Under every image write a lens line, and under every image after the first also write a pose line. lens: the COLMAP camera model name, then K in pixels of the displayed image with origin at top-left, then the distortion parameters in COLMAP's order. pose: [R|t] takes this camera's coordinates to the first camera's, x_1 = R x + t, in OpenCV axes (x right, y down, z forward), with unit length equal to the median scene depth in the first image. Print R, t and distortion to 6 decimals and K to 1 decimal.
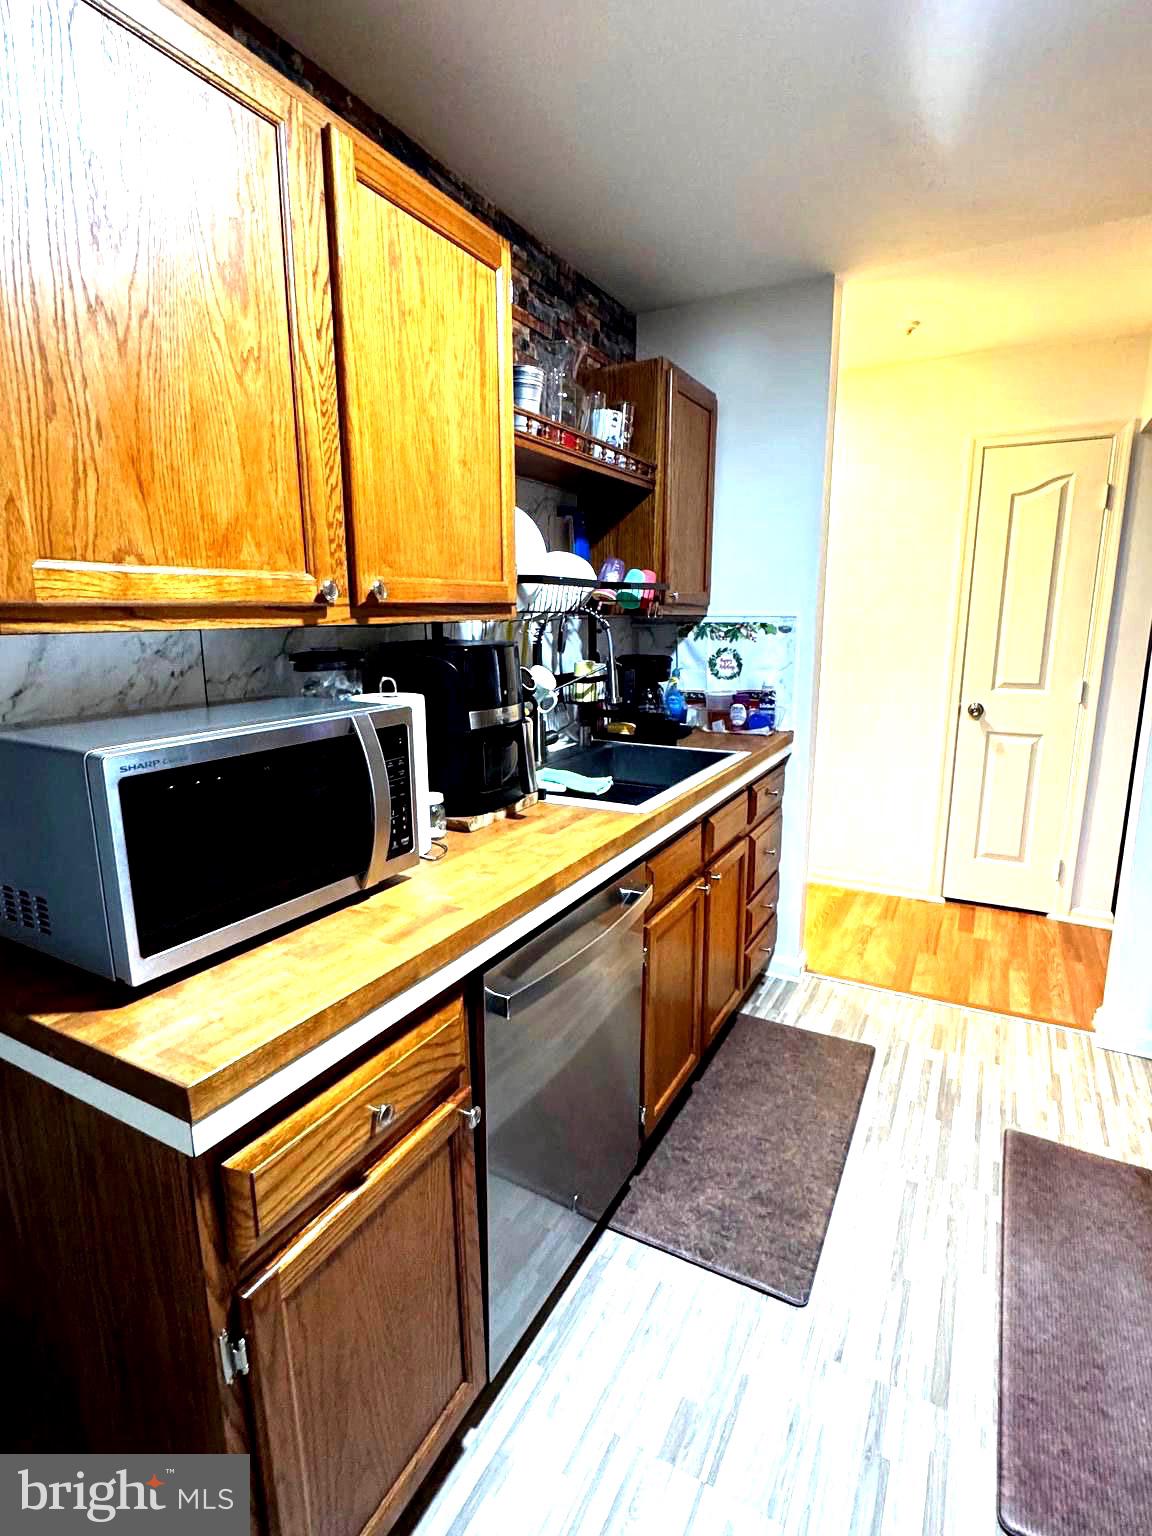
lens RADIAL K [[755.8, 0, 576.0], [0, 755.8, 768.0], [0, 0, 1]] dist [-0.012533, 0.000246]
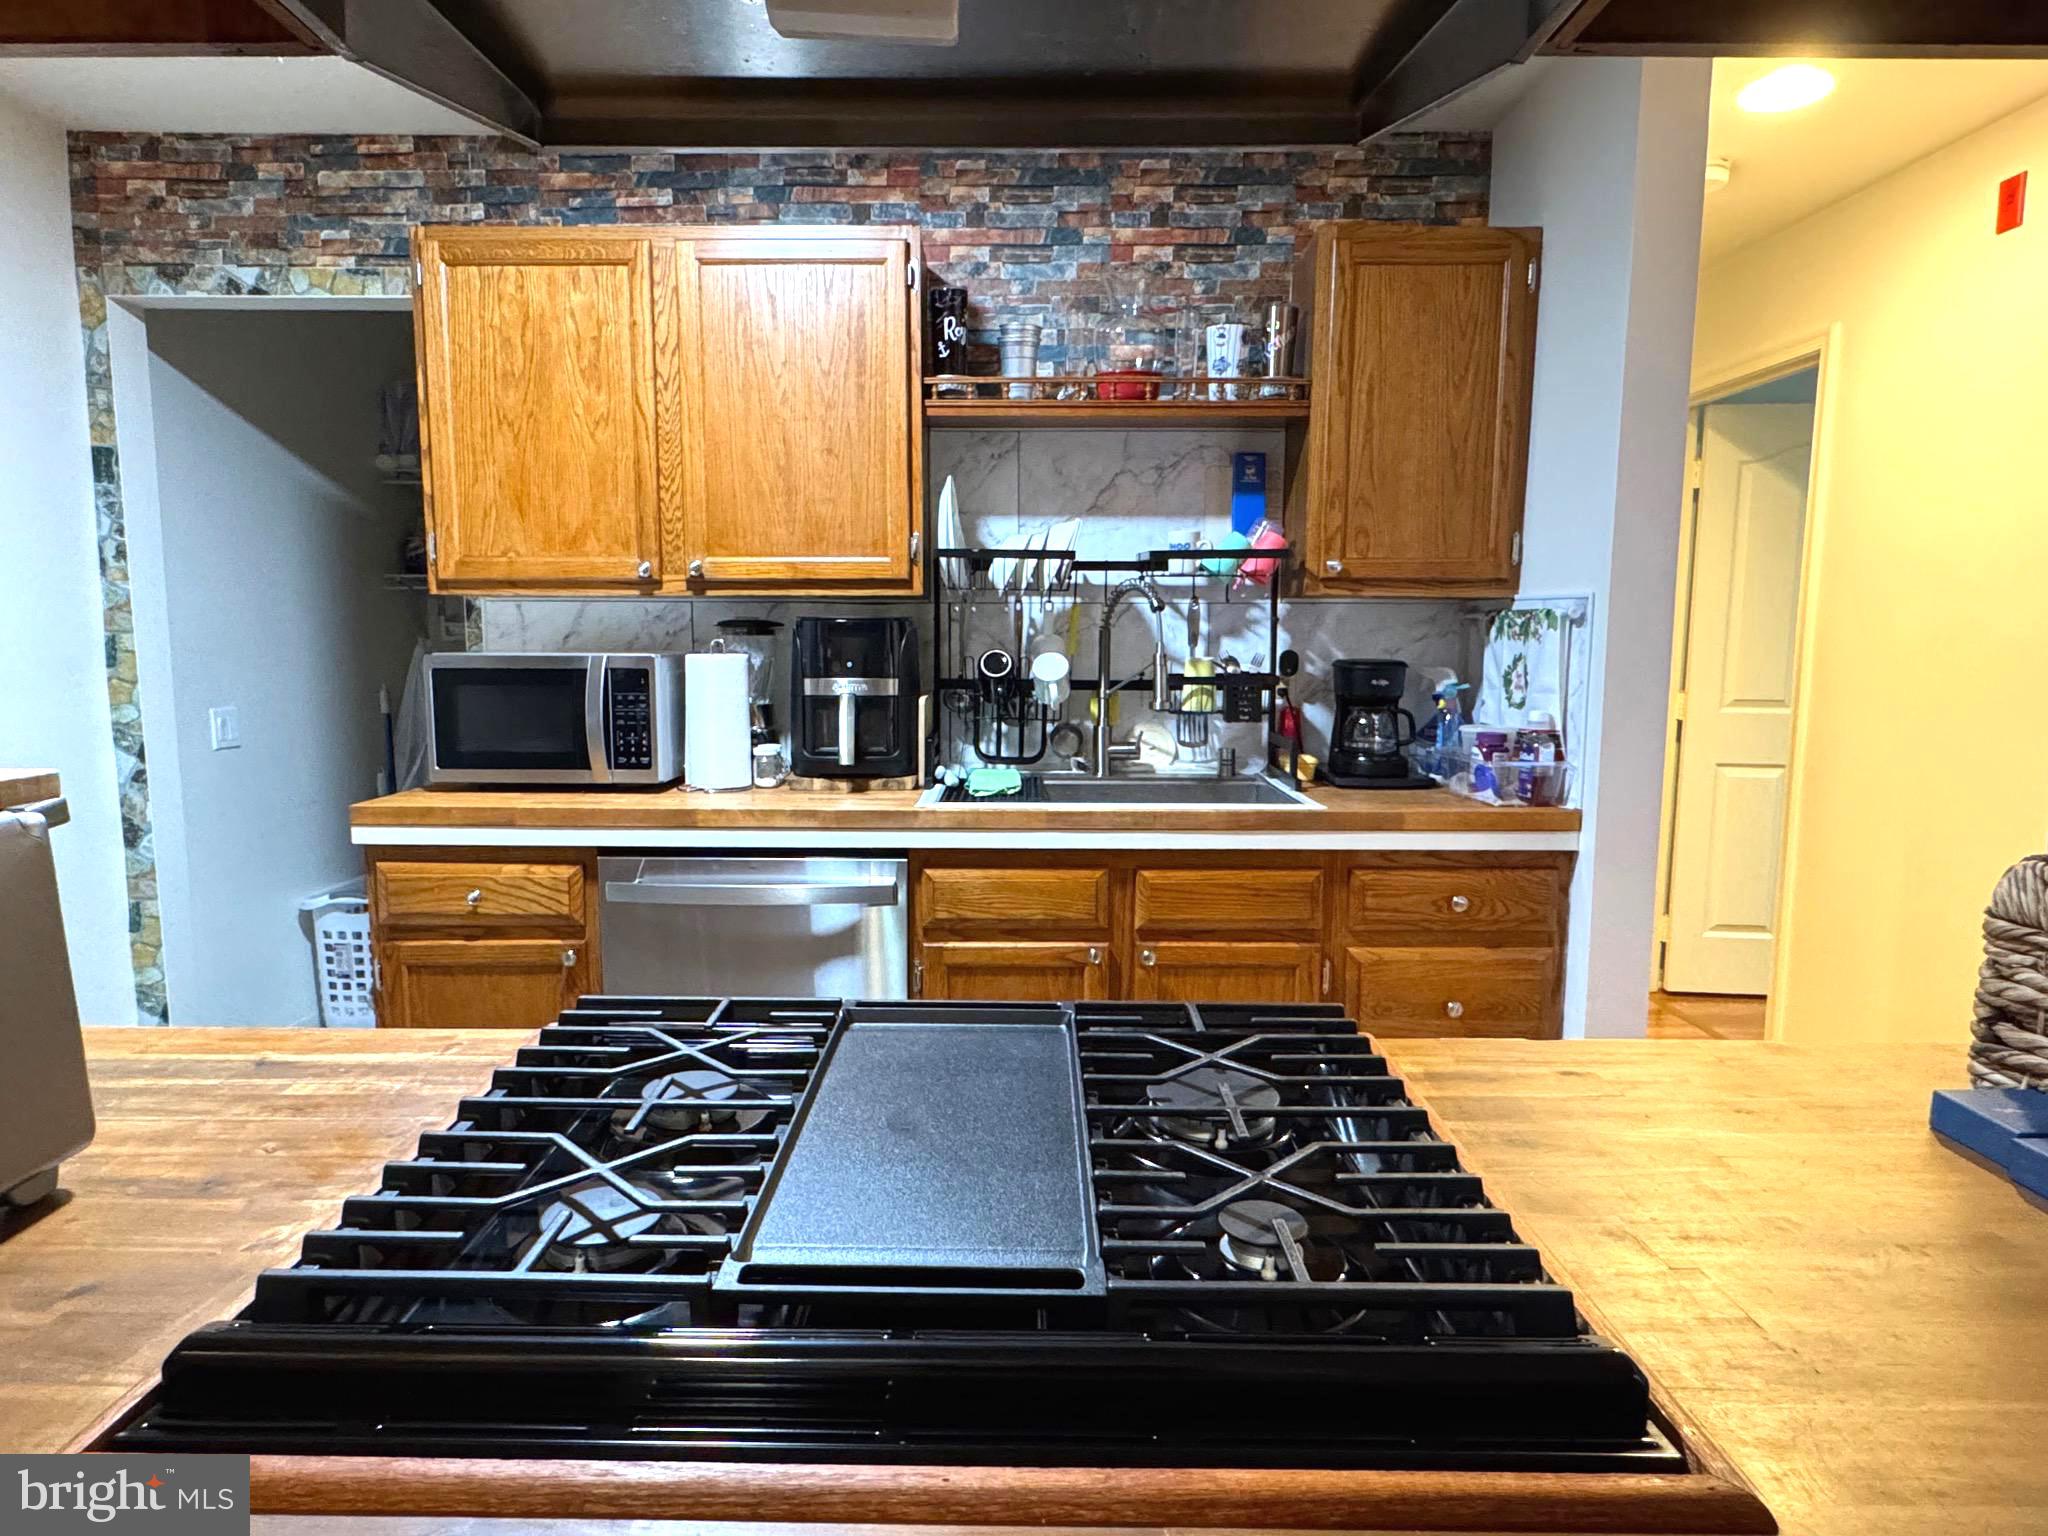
lens RADIAL K [[1241.8, 0, 1024.0], [0, 1241.8, 768.0], [0, 0, 1]] dist [-0.007795, -0.000591]
pose [[0.476728, 0.105661, -0.872678, 1.918803], [-0.185685, 0.982453, 0.017516, -0.046836], [0.859216, 0.153692, 0.487983, 0.527441]]
